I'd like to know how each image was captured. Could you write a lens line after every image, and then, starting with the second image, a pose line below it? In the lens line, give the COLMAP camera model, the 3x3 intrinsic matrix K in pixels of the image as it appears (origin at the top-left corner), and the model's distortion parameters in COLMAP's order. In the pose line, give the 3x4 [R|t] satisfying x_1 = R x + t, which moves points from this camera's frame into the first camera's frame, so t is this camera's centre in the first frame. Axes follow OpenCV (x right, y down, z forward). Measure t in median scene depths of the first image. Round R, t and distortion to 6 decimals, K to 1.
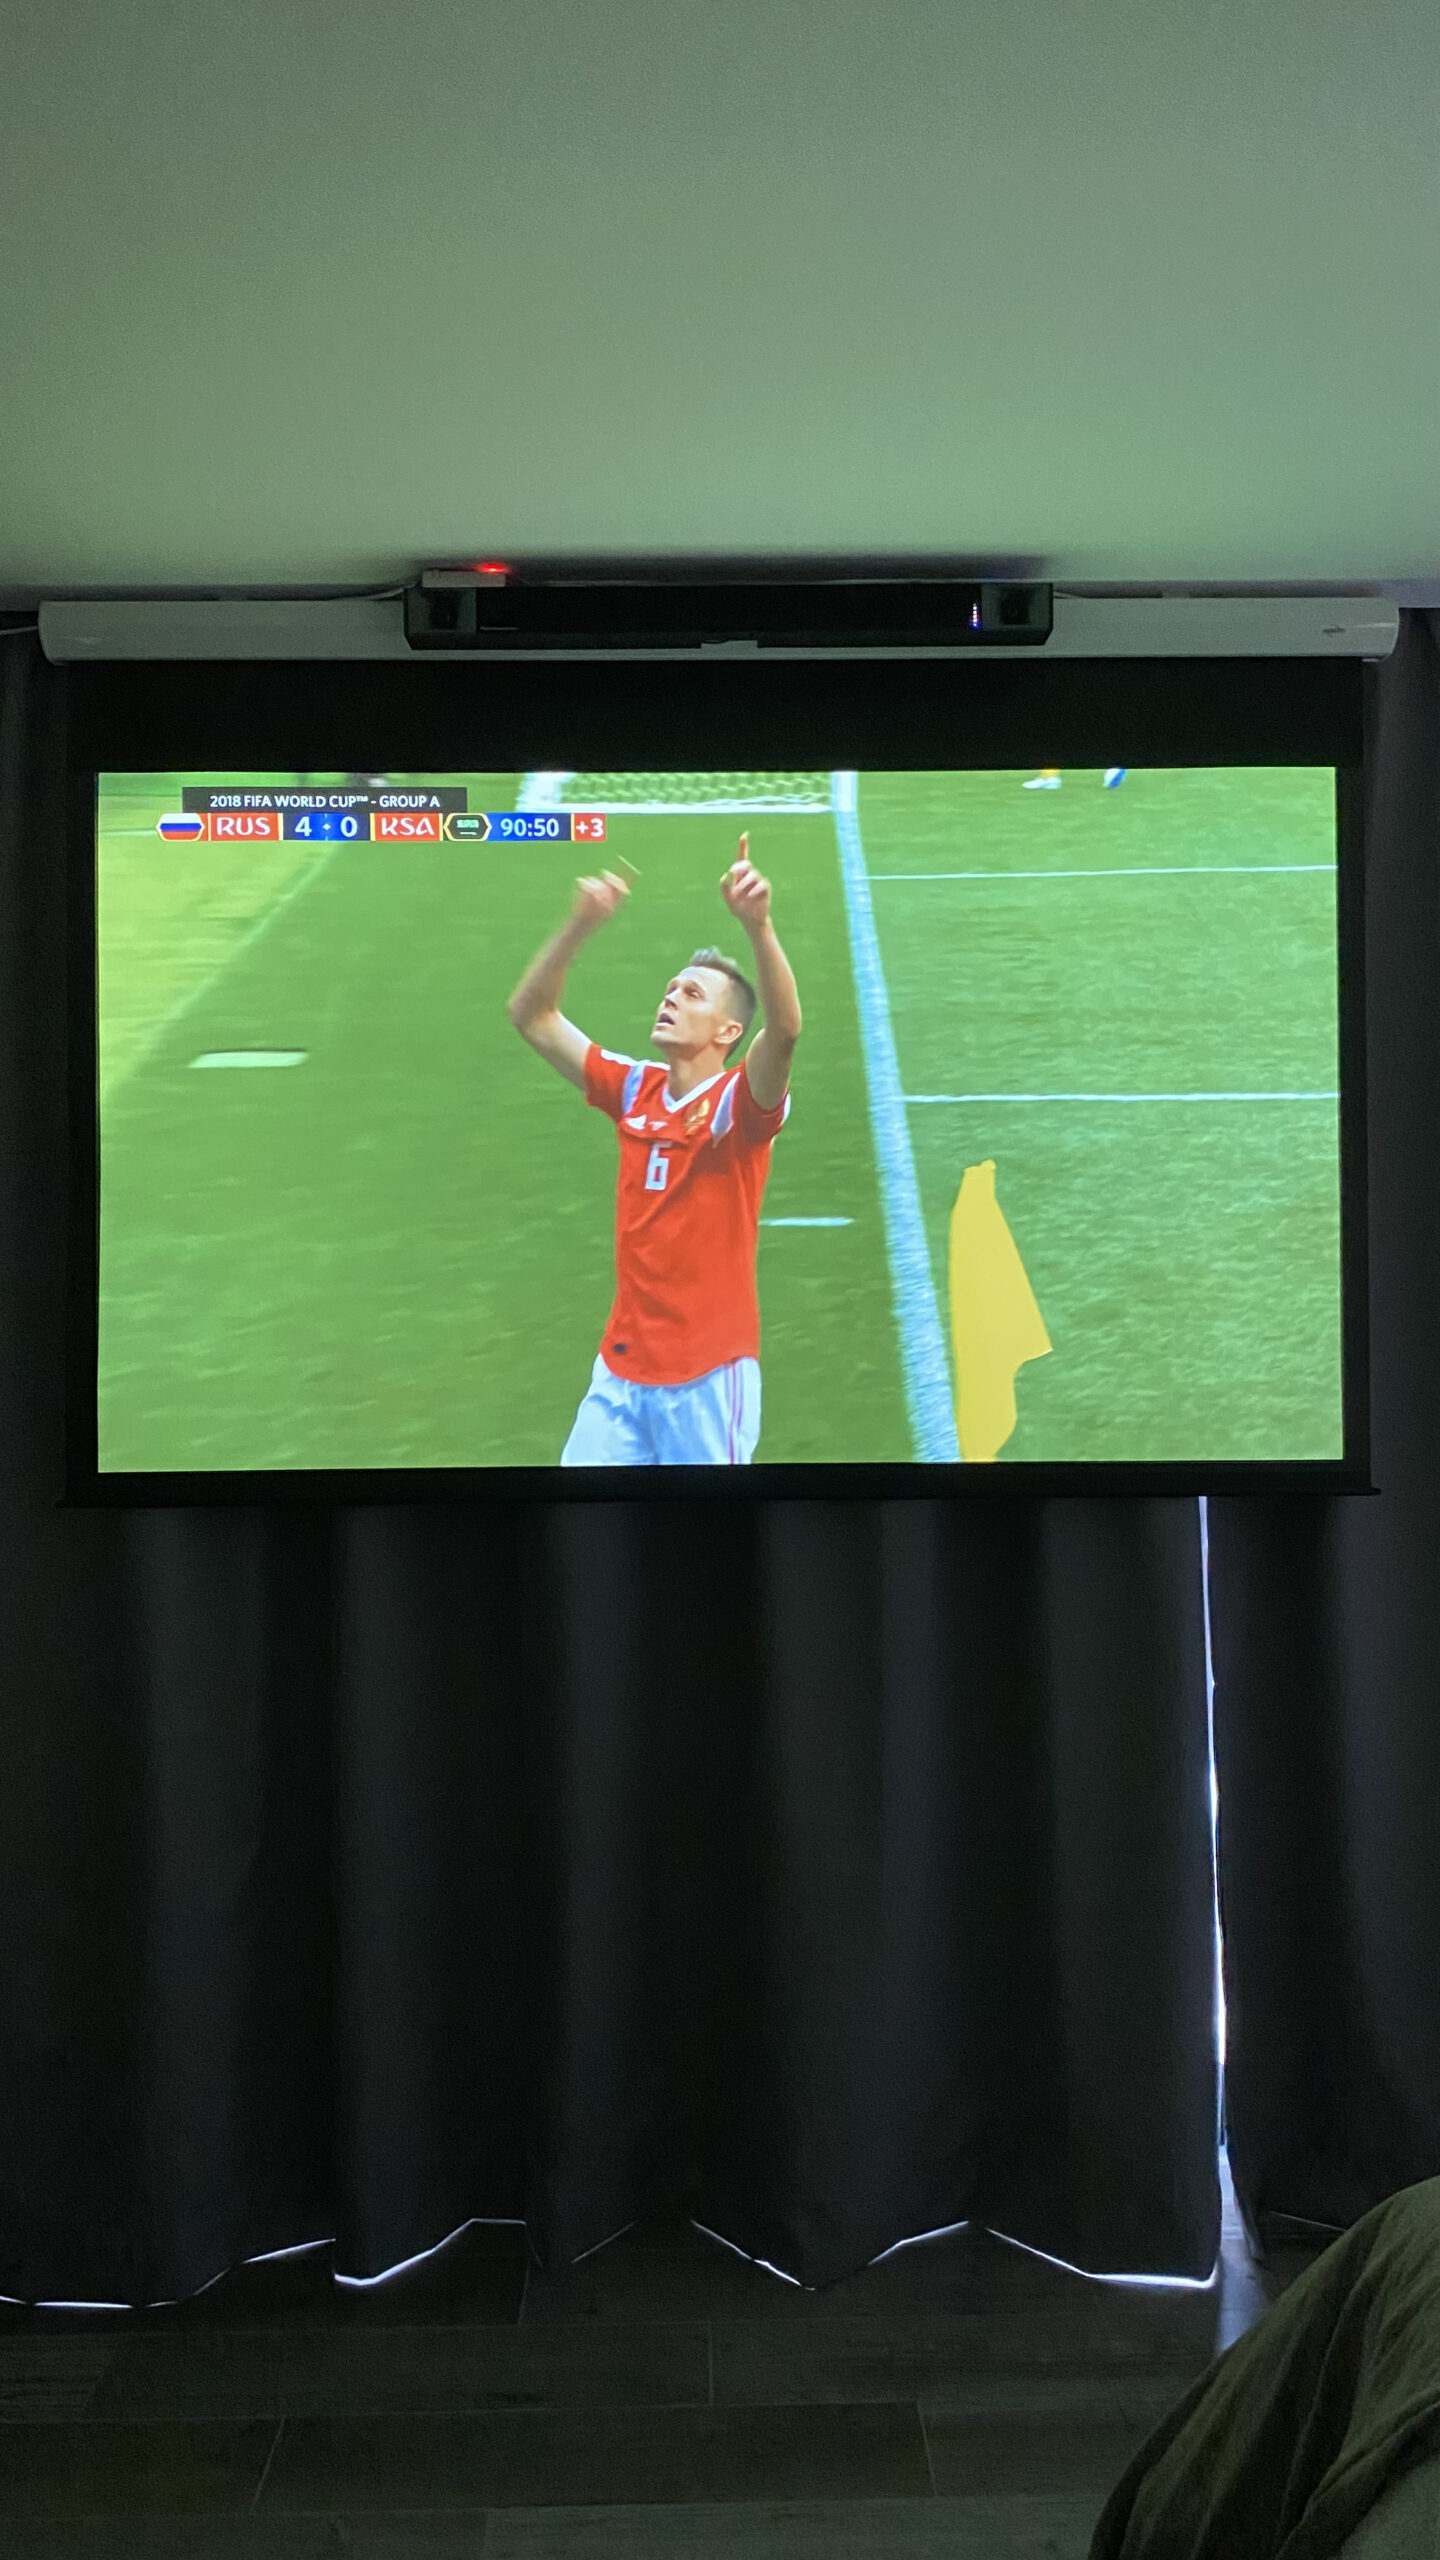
lens RADIAL K [[1913.1, 0, 714.4], [0, 1913.1, 1261.3], [0, 0, 1]] dist [-0.019403, 0.029576]
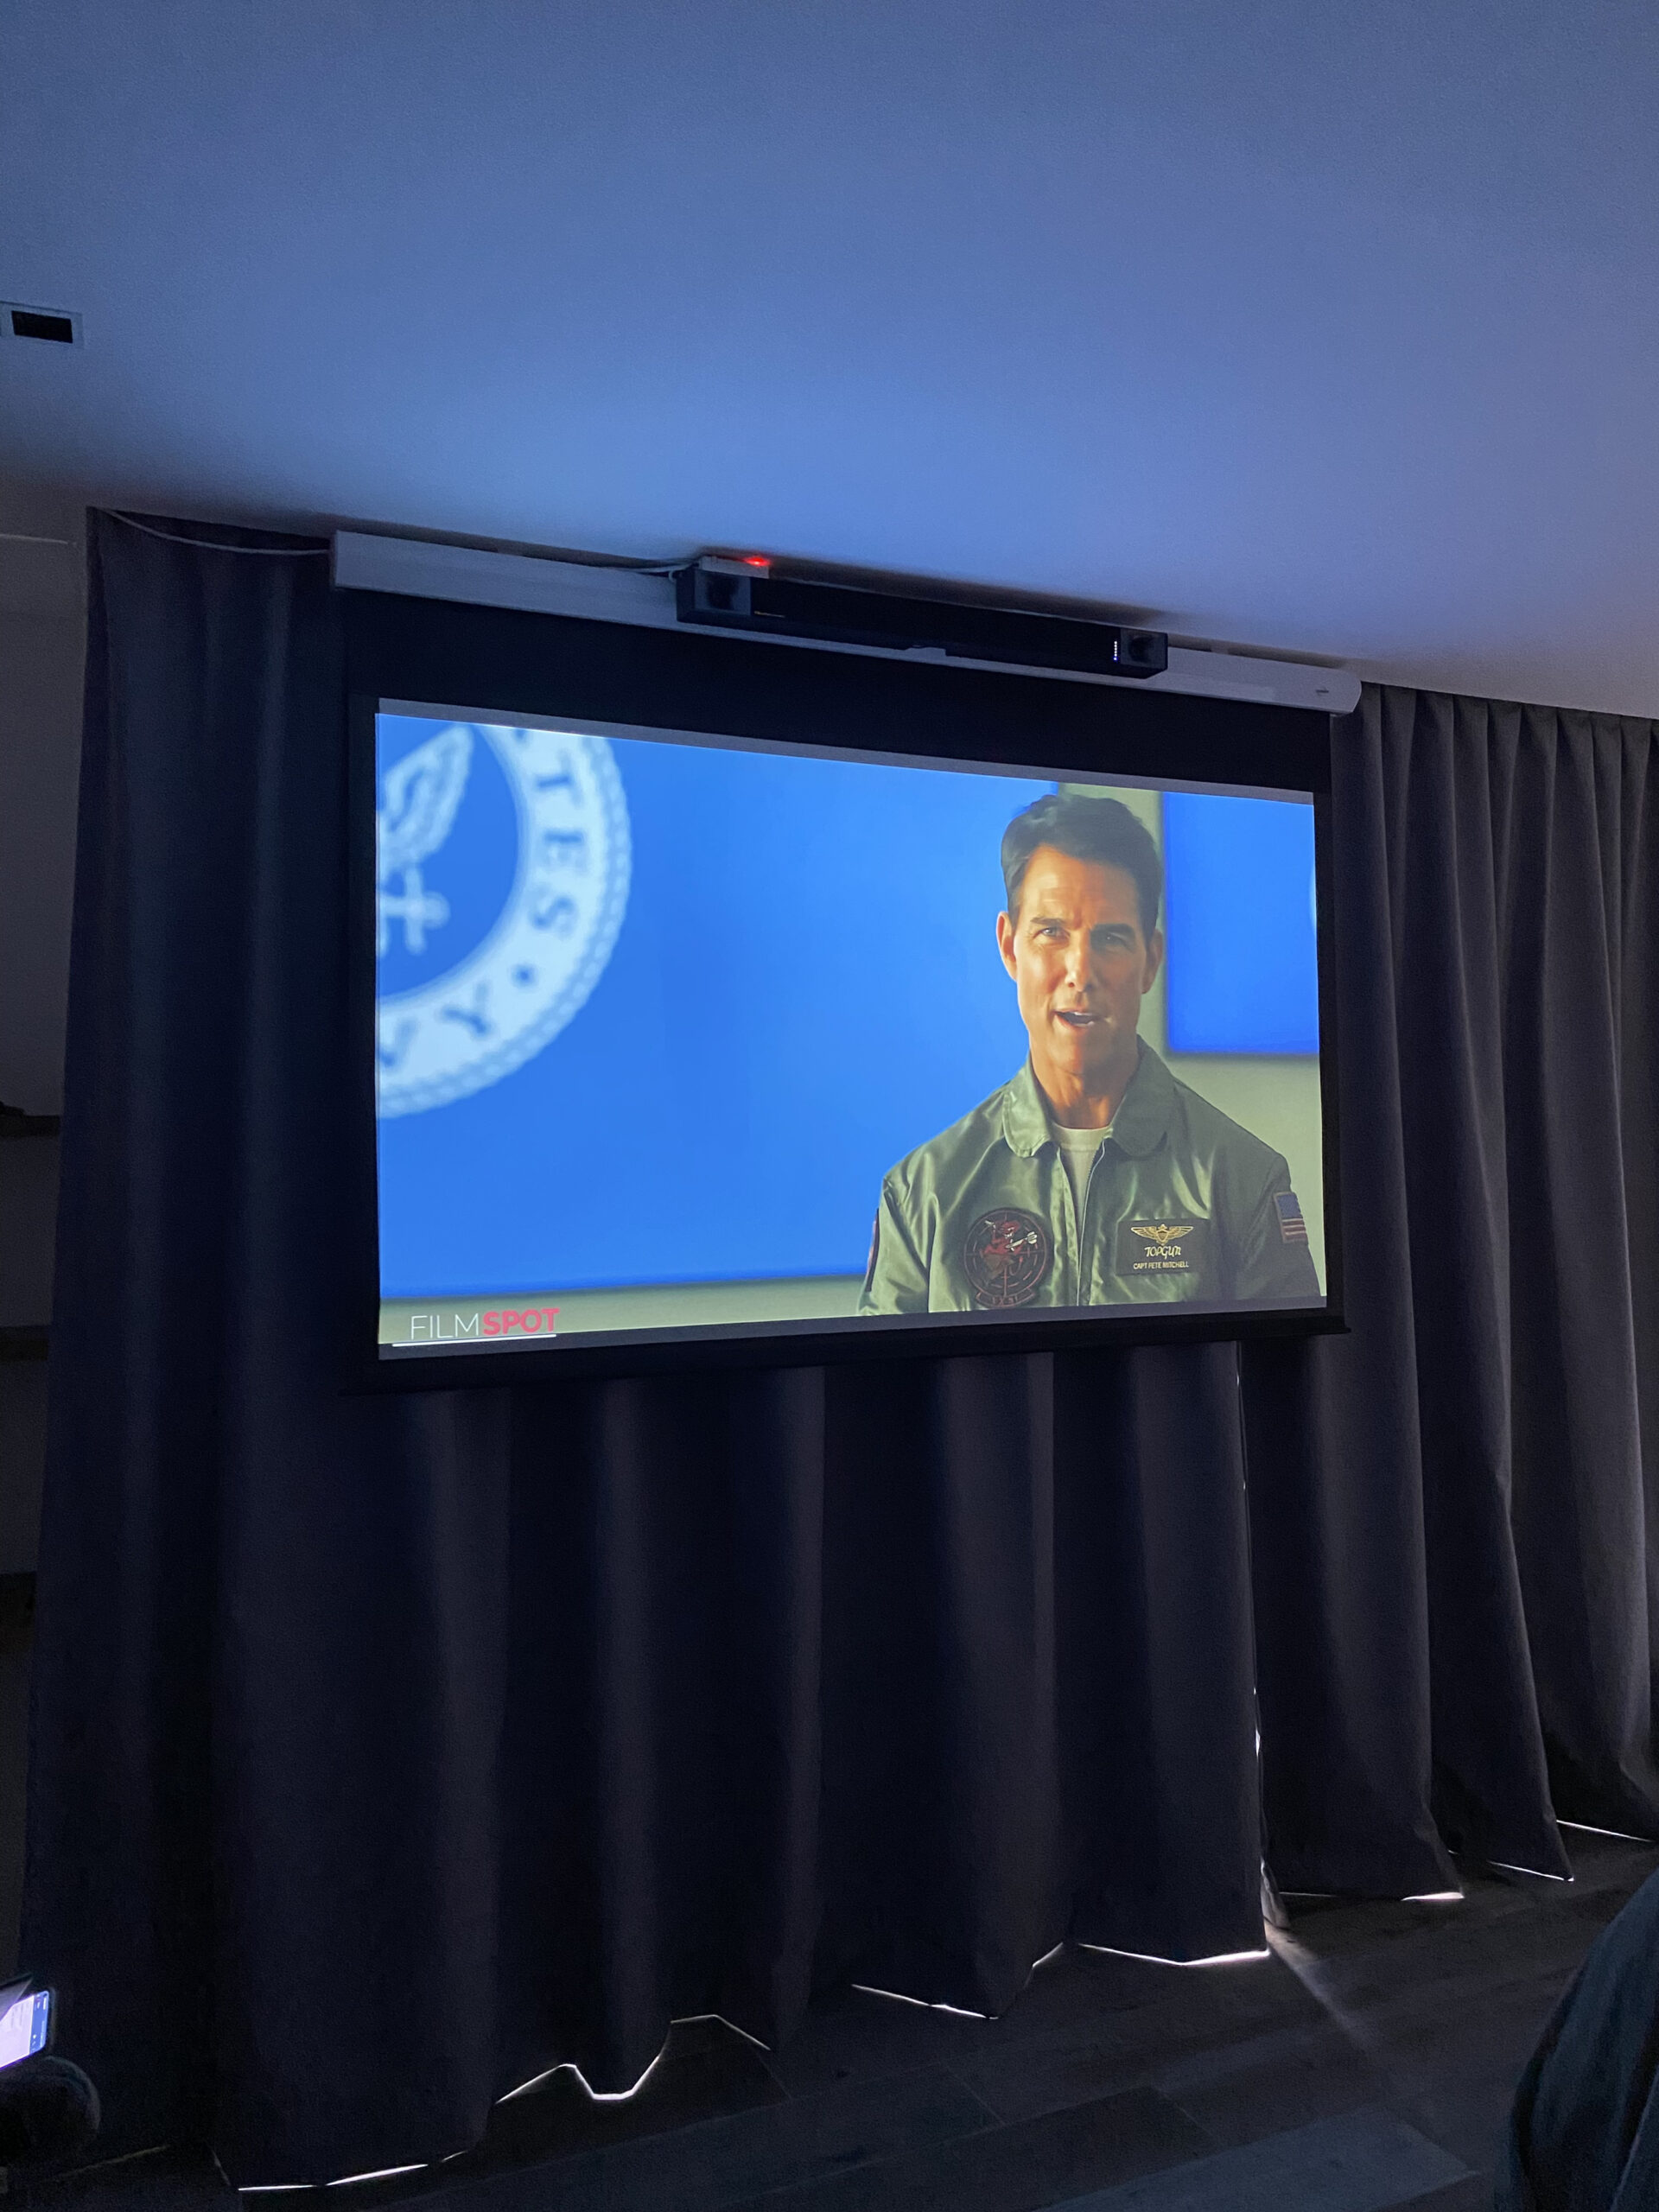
lens RADIAL K [[1683.6, 0, 822.0], [0, 1683.6, 1106.9], [0, 0, 1]] dist [0.023281, -0.003816]
pose [[0.919755, 0.012151, 0.392305, -0.468893], [-0.001194, 0.999603, -0.028161, -0.003043], [-0.392492, 0.025433, 0.919404, 0.049360]]
